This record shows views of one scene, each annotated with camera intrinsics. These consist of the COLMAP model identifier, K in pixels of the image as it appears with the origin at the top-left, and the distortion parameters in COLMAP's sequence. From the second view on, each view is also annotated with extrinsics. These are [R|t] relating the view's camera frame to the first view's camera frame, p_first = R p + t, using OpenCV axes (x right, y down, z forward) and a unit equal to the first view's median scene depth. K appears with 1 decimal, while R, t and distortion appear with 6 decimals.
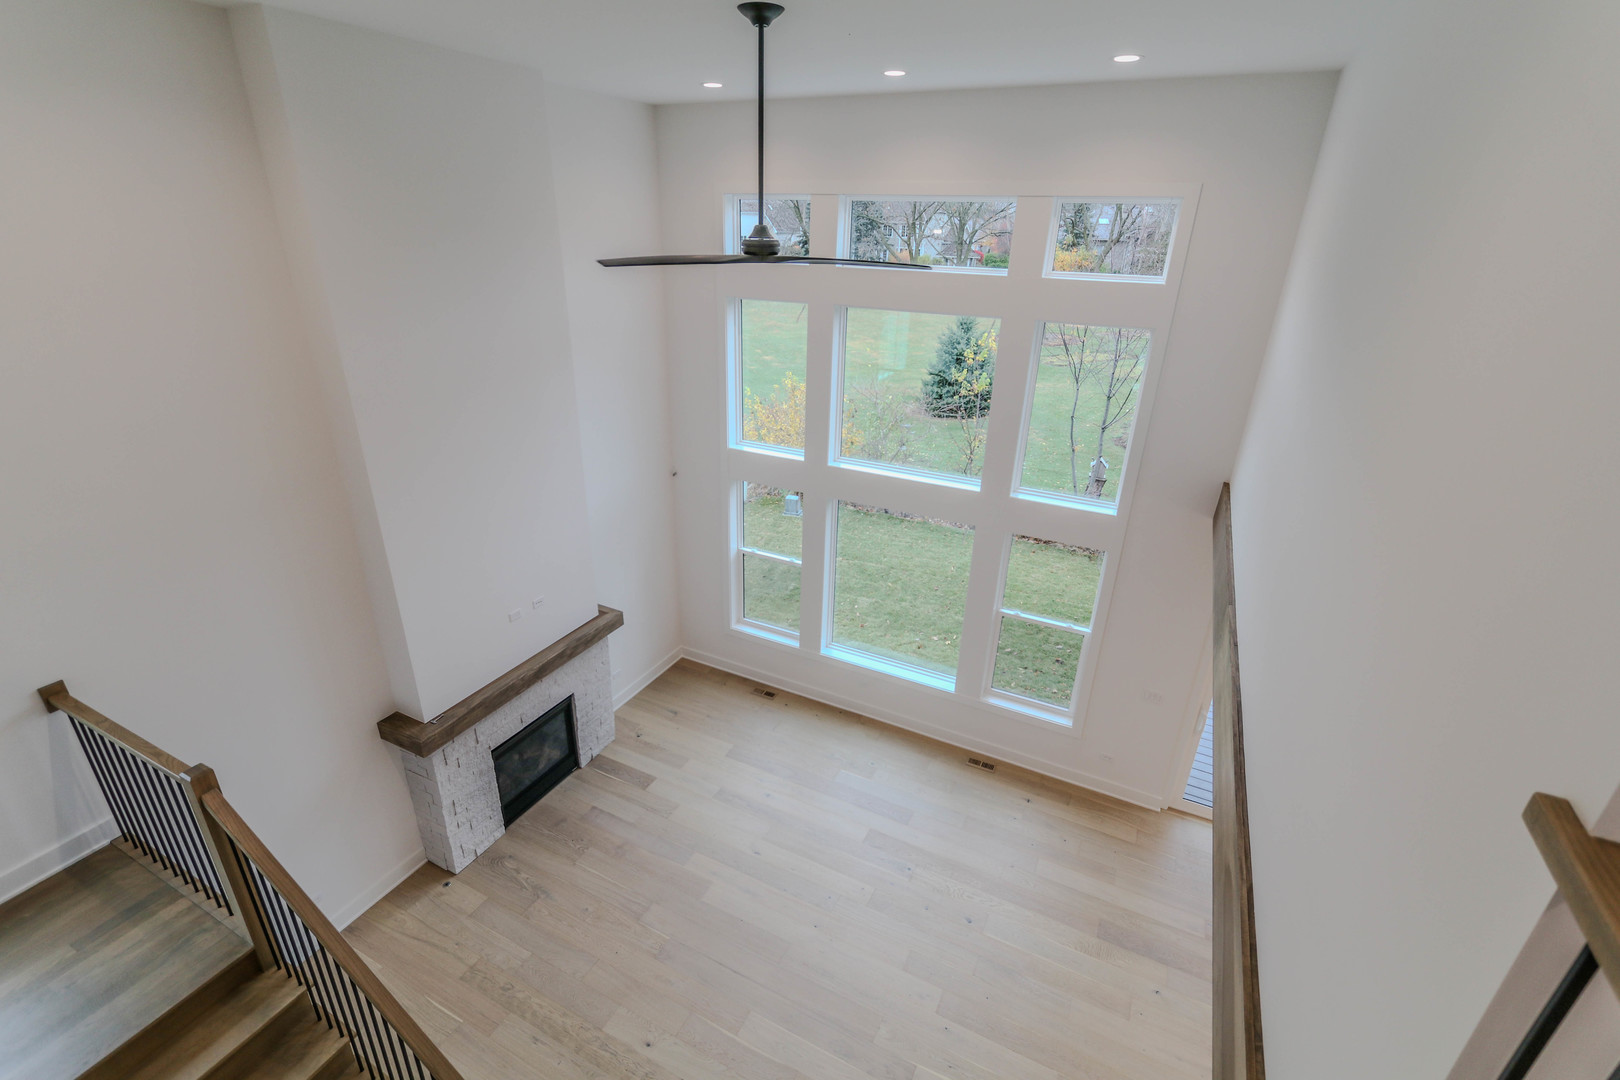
lens RADIAL K [[737.7, 0, 797.5], [0, 737.7, 547.5], [0, 0, 1]] dist [-0.003893, 0.003704]
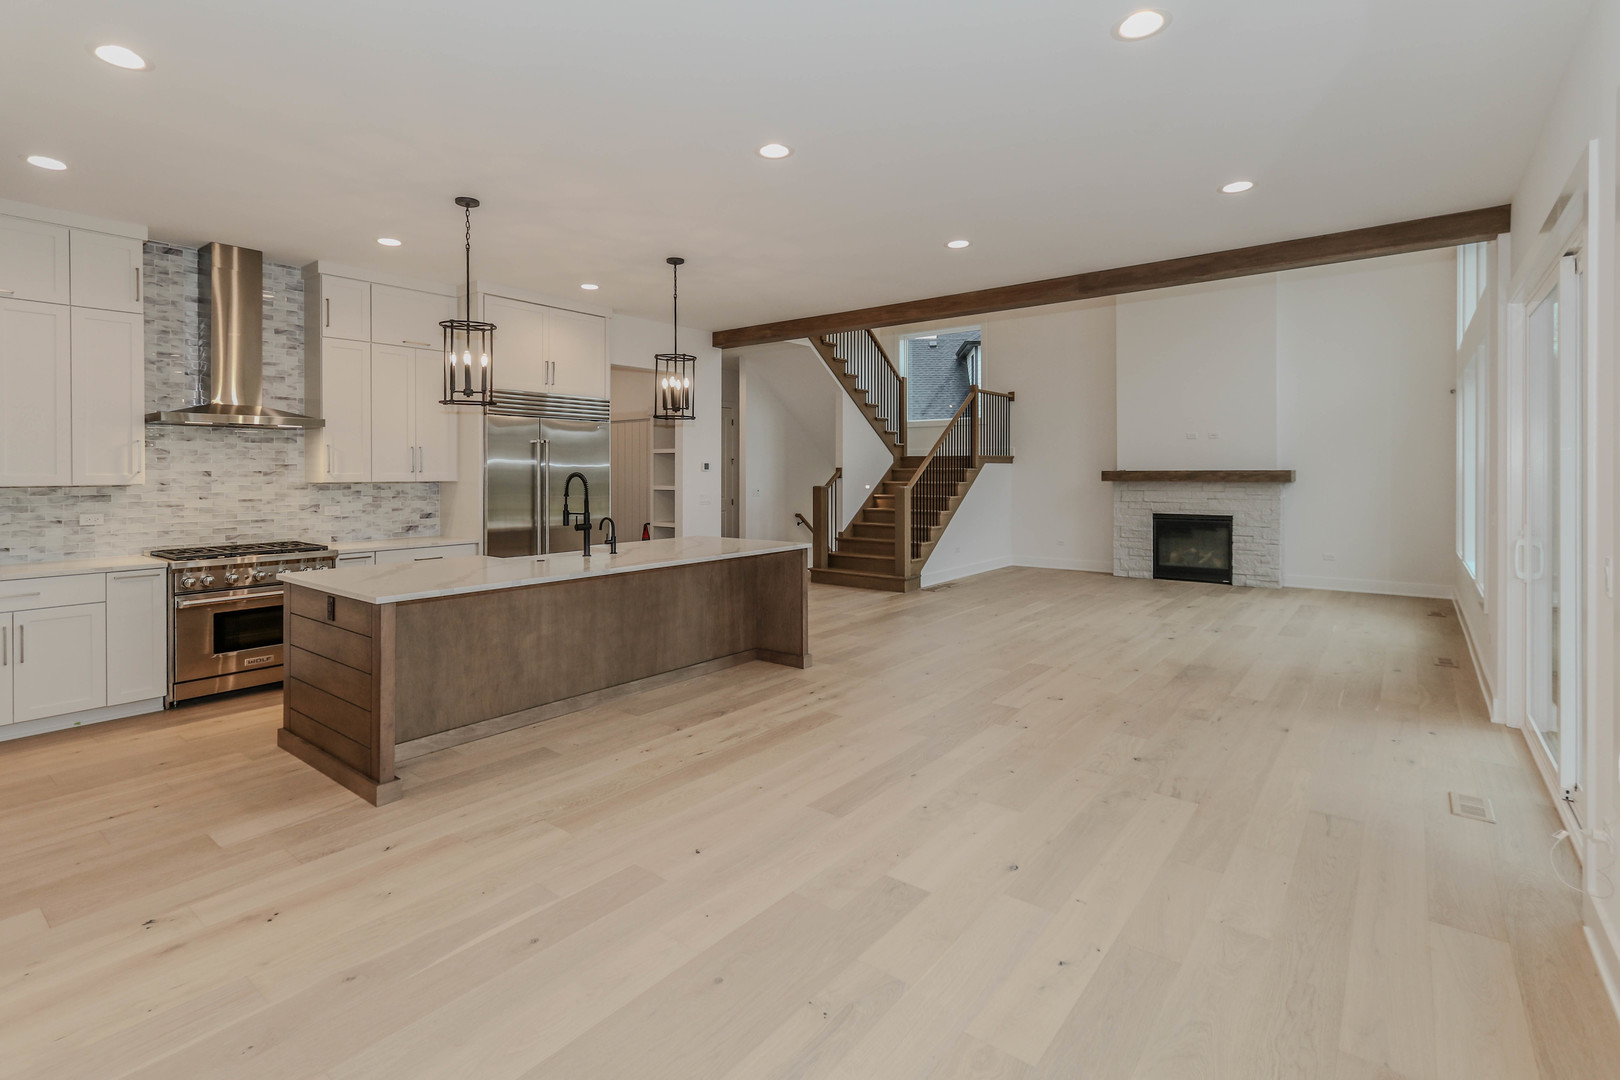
lens RADIAL K [[768.0, 0, 792.5], [0, 768.0, 475.2], [0, 0, 1]] dist [-0.002694, 0.001094]
pose [[-0.196877, -0.017392, -0.980274, 1.329618], [-0.395104, 0.916467, 0.063093, 0.379941], [0.897291, 0.399732, -0.187303, 0.526137]]
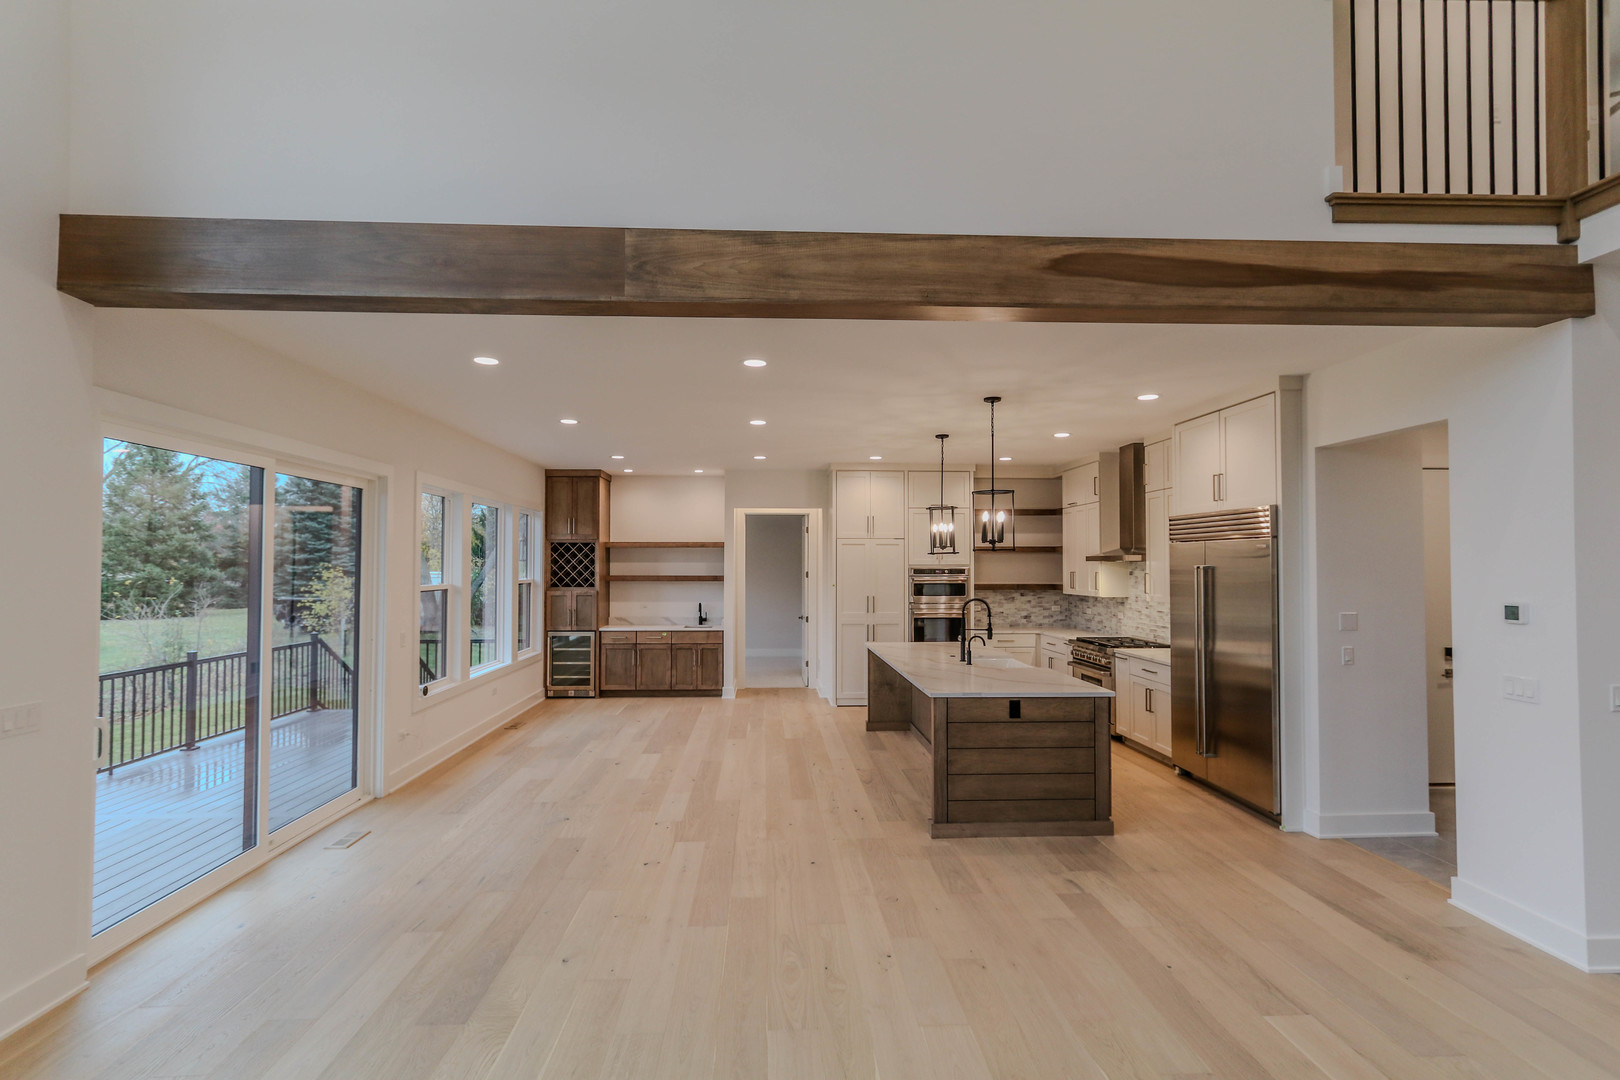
lens RADIAL K [[737.7, 0, 797.5], [0, 737.7, 547.5], [0, 0, 1]] dist [-0.003893, 0.003704]
pose [[-0.498742, -0.002235, 0.866748, -0.124888], [0.336481, 0.921069, 0.195991, 0.177796], [-0.798773, 0.389393, -0.458623, 0.797549]]
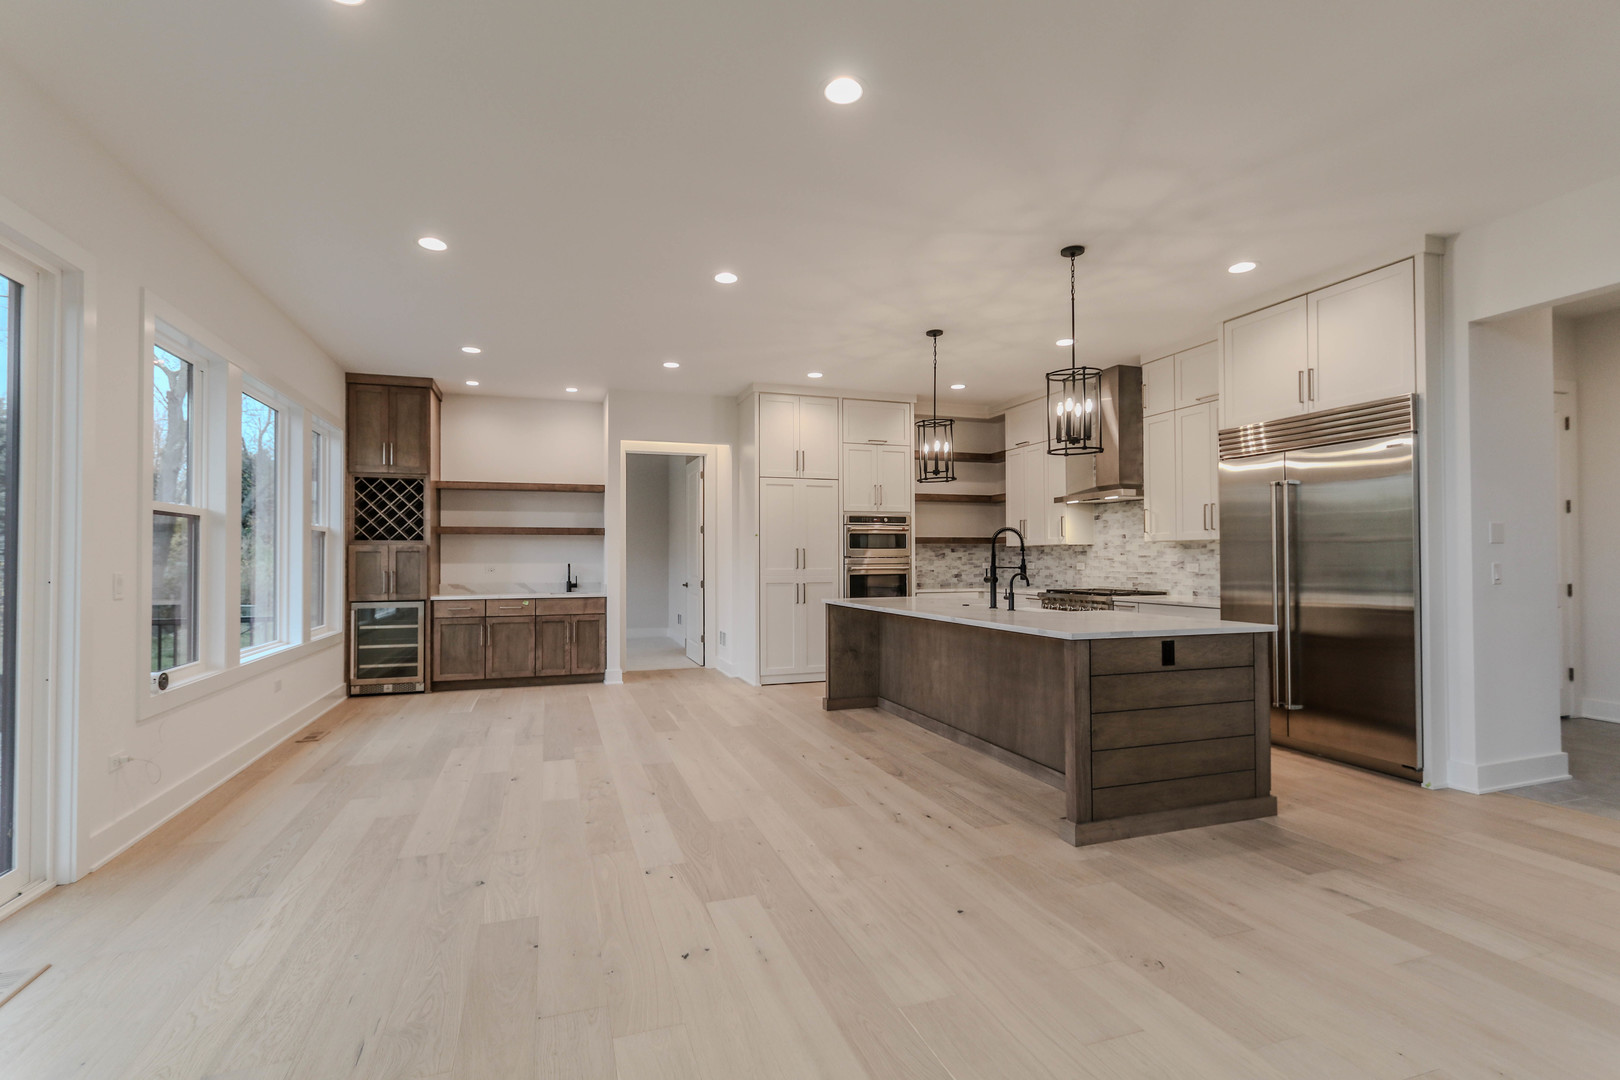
lens RADIAL K [[737.7, 0, 797.5], [0, 737.7, 547.5], [0, 0, 1]] dist [-0.003893, 0.003704]
pose [[-0.718872, -0.008405, 0.695091, 0.232764], [0.267857, 0.919364, 0.288138, 0.252412], [-0.641463, 0.393319, -0.658654, 0.836869]]
